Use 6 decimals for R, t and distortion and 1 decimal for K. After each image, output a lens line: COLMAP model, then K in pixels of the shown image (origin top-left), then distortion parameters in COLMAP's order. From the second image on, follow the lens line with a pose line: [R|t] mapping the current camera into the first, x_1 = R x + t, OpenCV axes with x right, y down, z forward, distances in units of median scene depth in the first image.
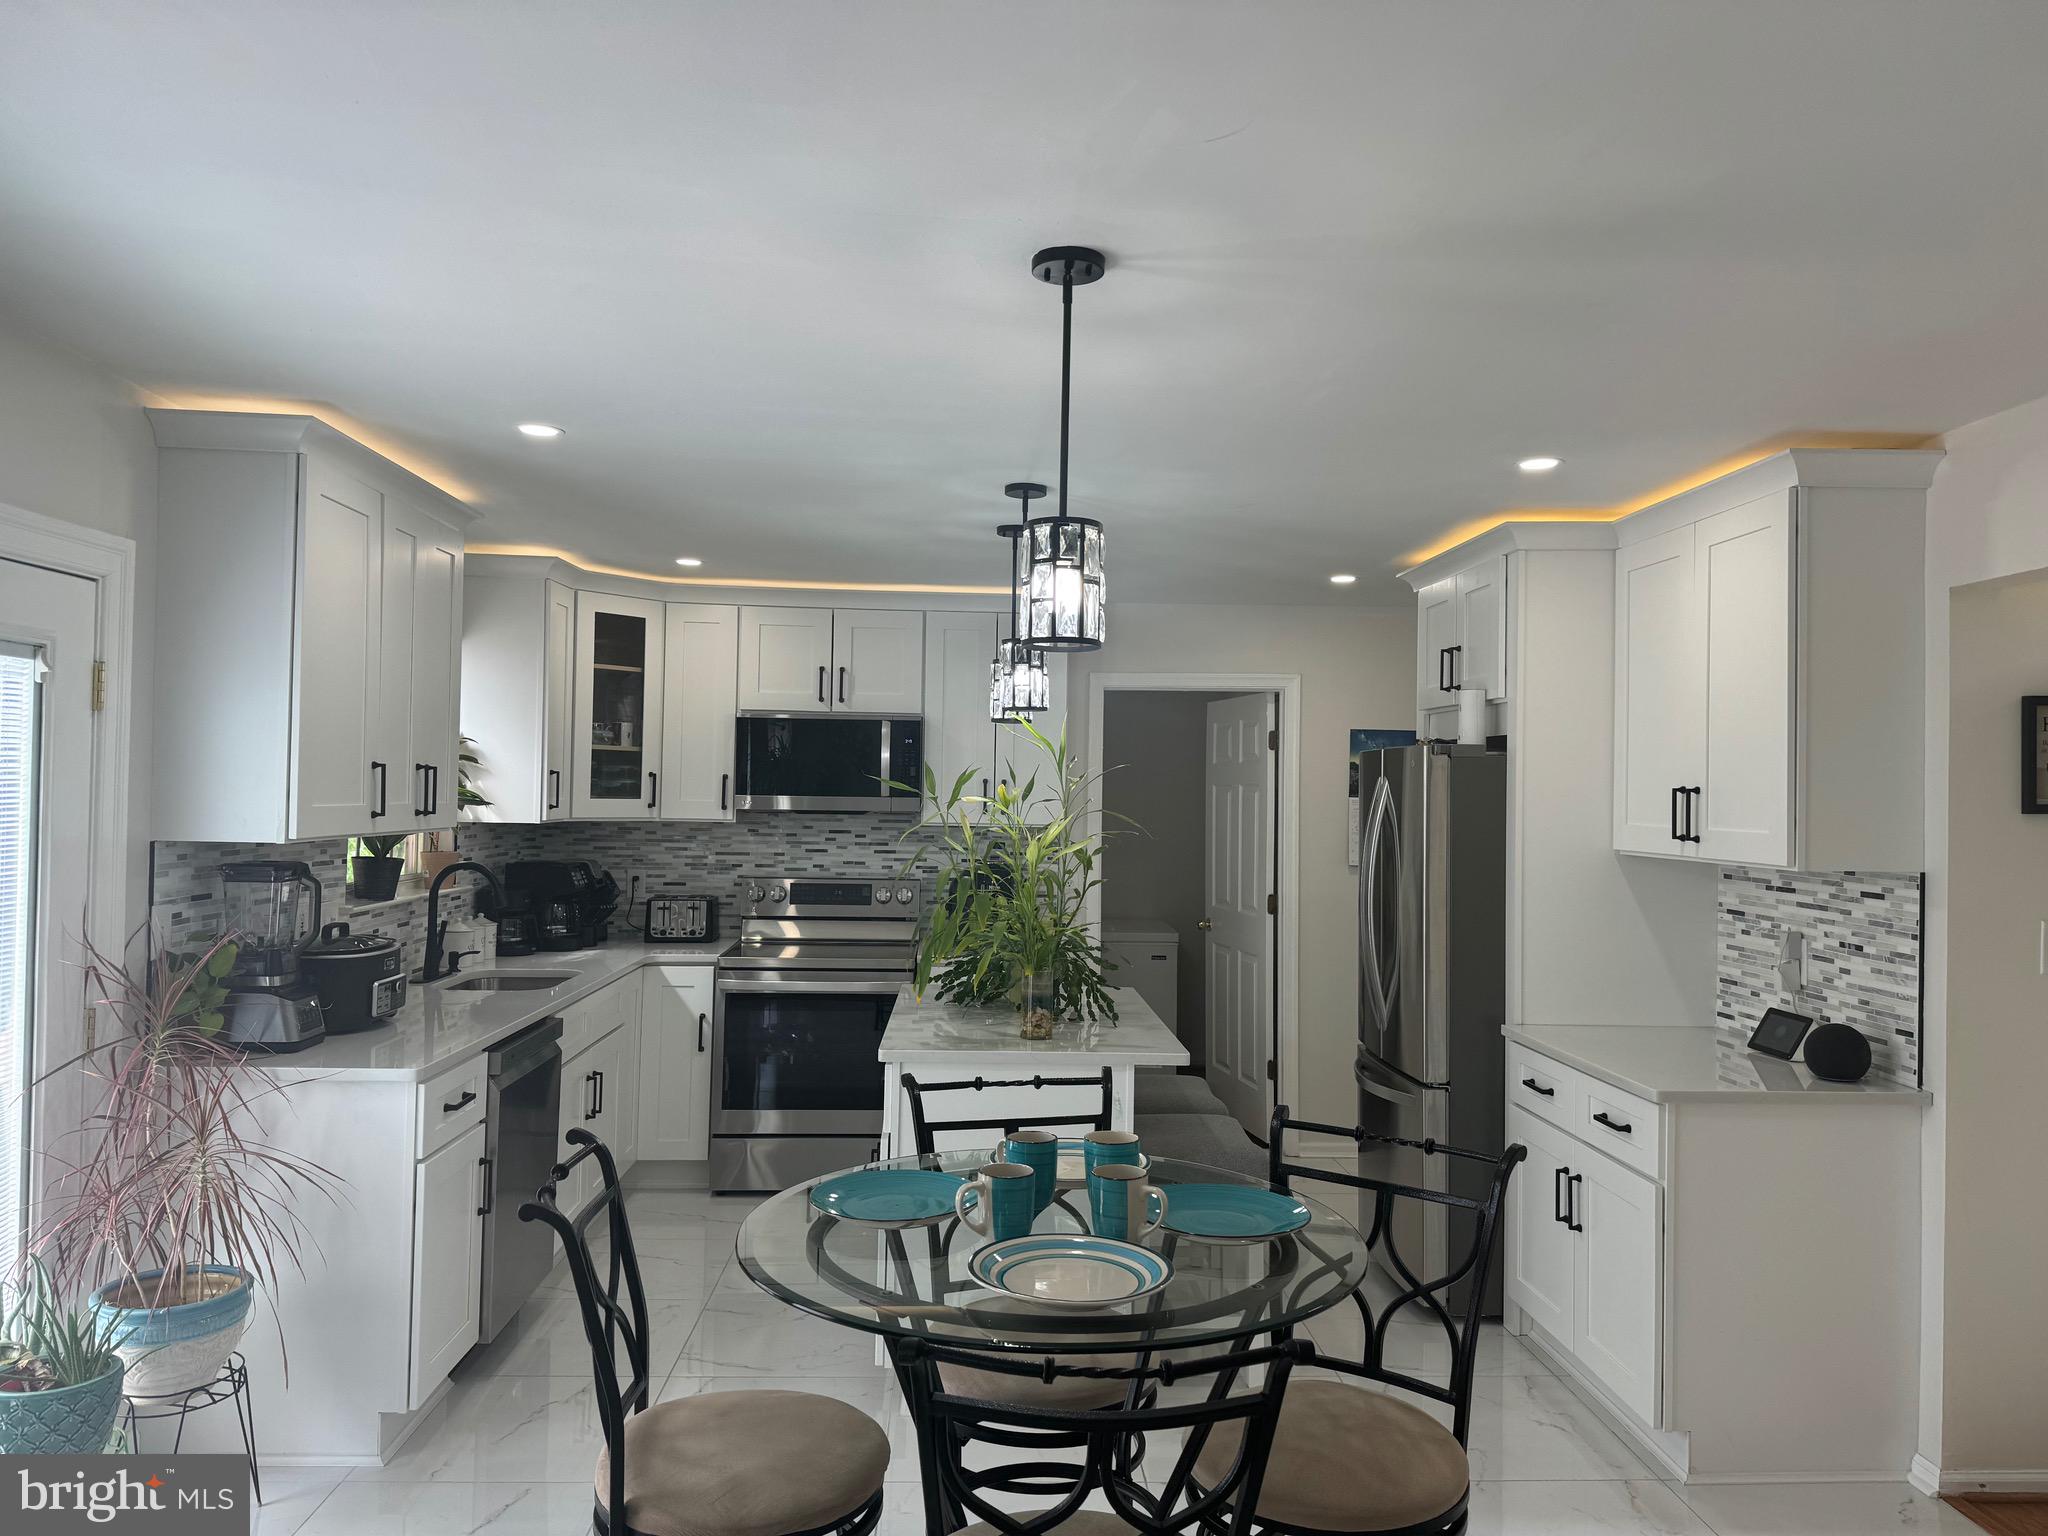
lens RADIAL K [[1409.6, 0, 1007.7], [0, 1409.6, 768.1], [0, 0, 1]] dist [0.053512, -0.054143]
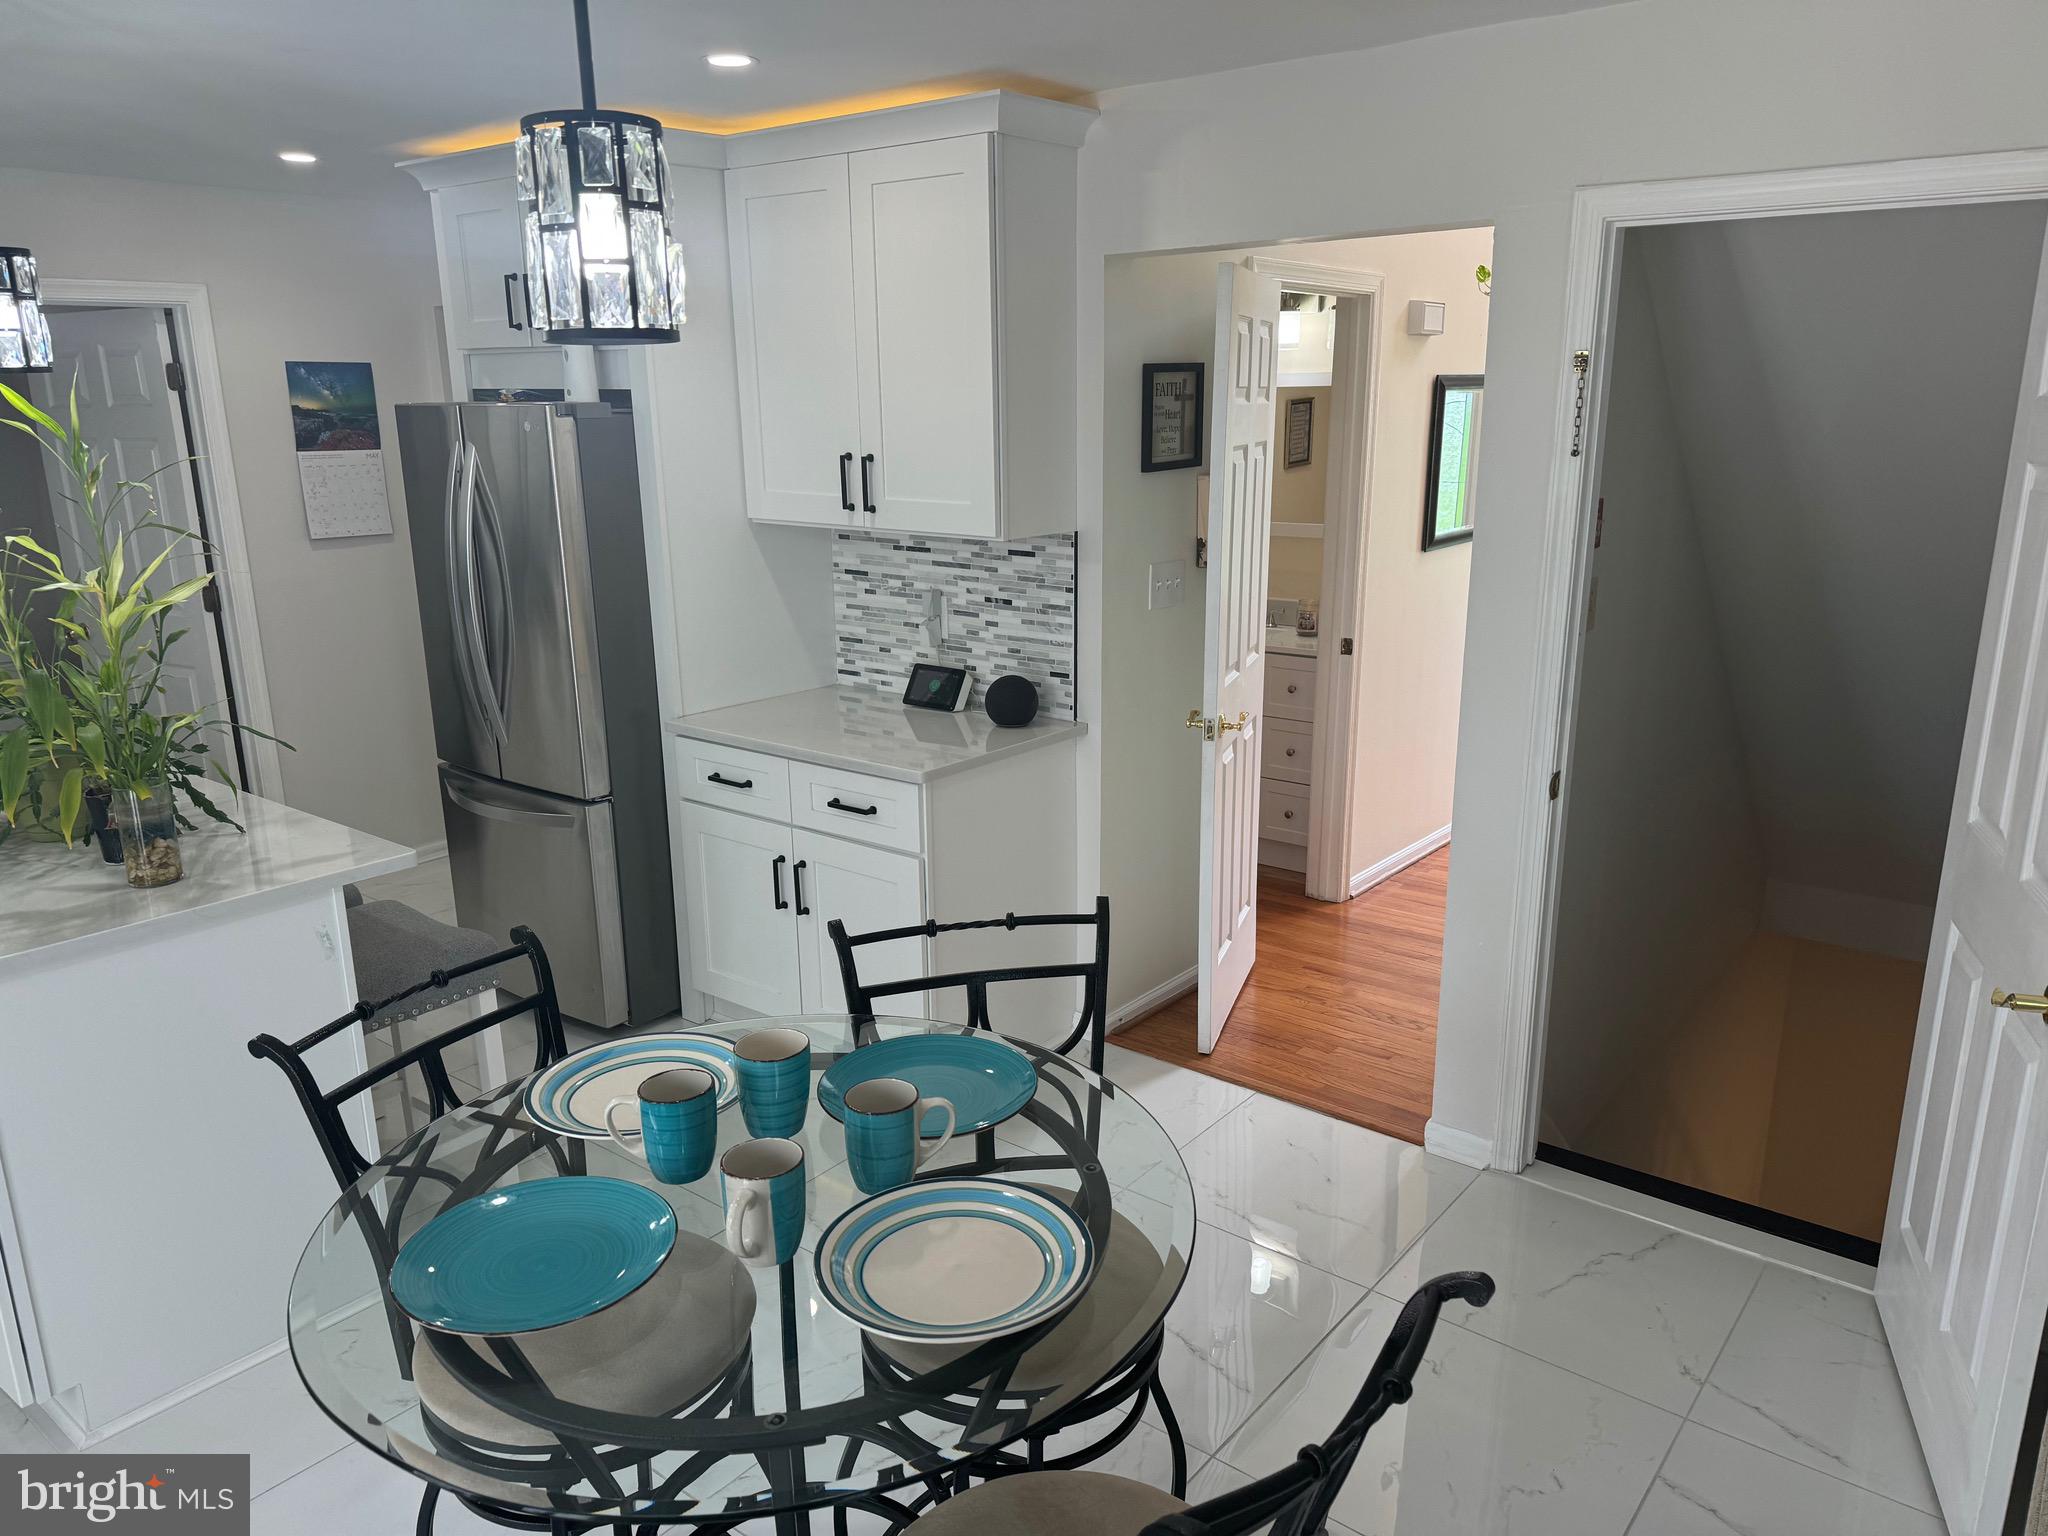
lens RADIAL K [[1409.6, 0, 1051.7], [0, 1409.6, 810.4], [0, 0, 1]] dist [0.053512, -0.054143]
pose [[0.654432, -0.229360, 0.720495, -0.190911], [0.006831, 0.954638, 0.297691, -0.041843], [-0.756090, -0.189896, 0.626312, 0.257200]]
